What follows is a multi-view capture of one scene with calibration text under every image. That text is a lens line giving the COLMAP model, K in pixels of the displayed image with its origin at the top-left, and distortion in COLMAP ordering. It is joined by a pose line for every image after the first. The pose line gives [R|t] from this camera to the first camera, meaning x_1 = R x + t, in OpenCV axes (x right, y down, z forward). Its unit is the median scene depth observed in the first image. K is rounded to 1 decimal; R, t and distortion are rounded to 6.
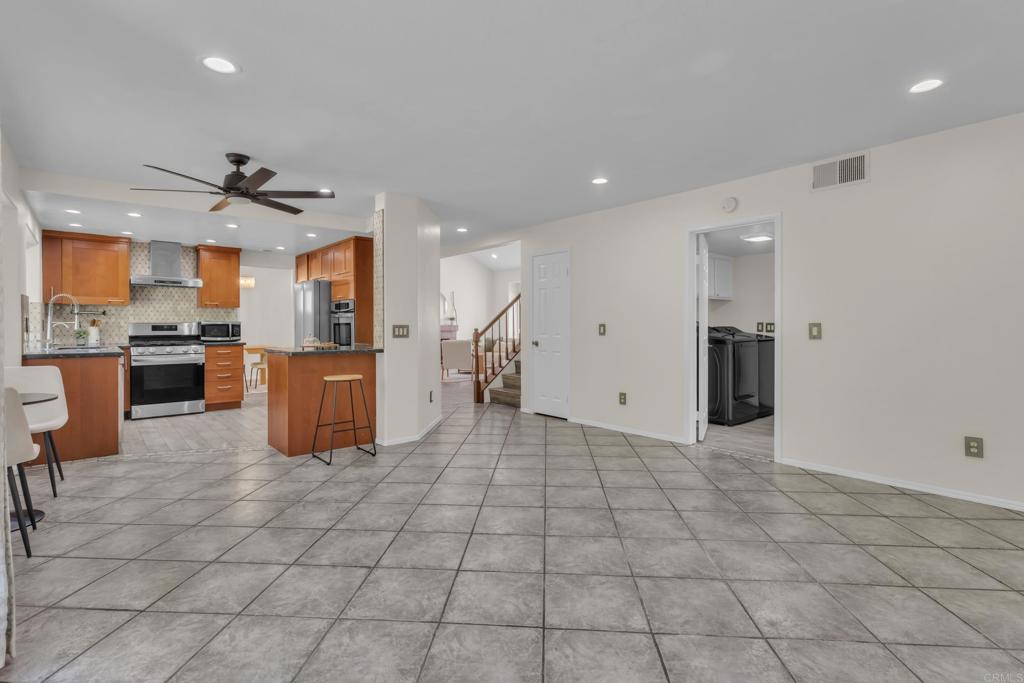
lens RADIAL K [[476.7, 0, 515.1], [0, 476.7, 329.4], [0, 0, 1]] dist [-0.000279, 0.000594]
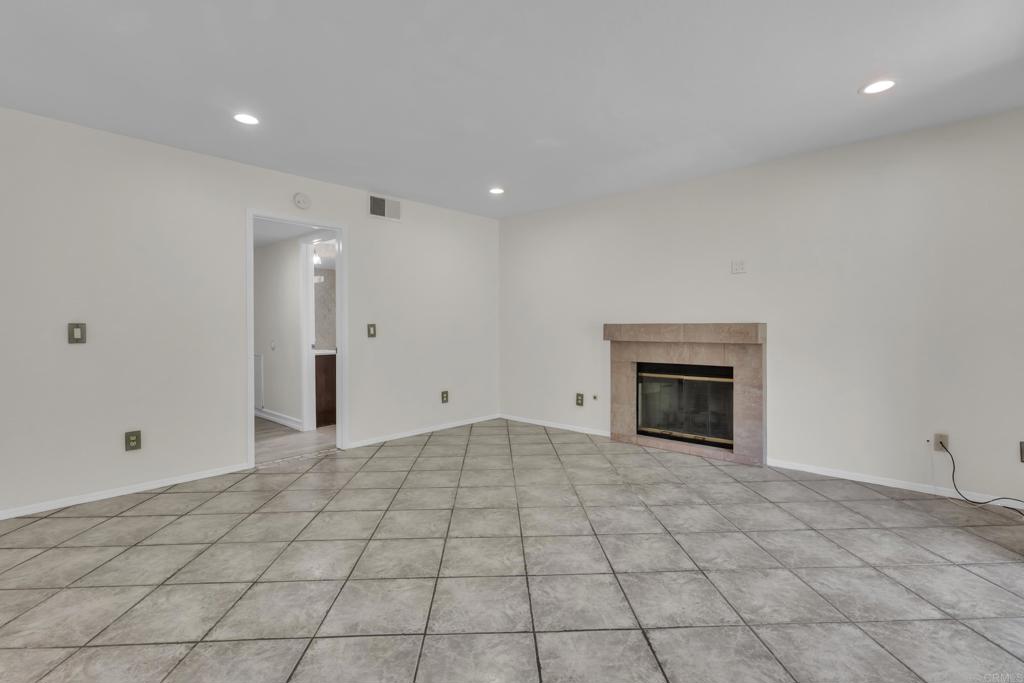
lens RADIAL K [[476.7, 0, 508.4], [0, 476.7, 333.2], [0, 0, 1]] dist [-0.000279, 0.000594]
pose [[-0.094614, -0.010613, 0.995457, -0.738187], [0.013726, 0.999834, 0.011965, 0.000194], [-0.995419, 0.014796, -0.094452, 0.902394]]
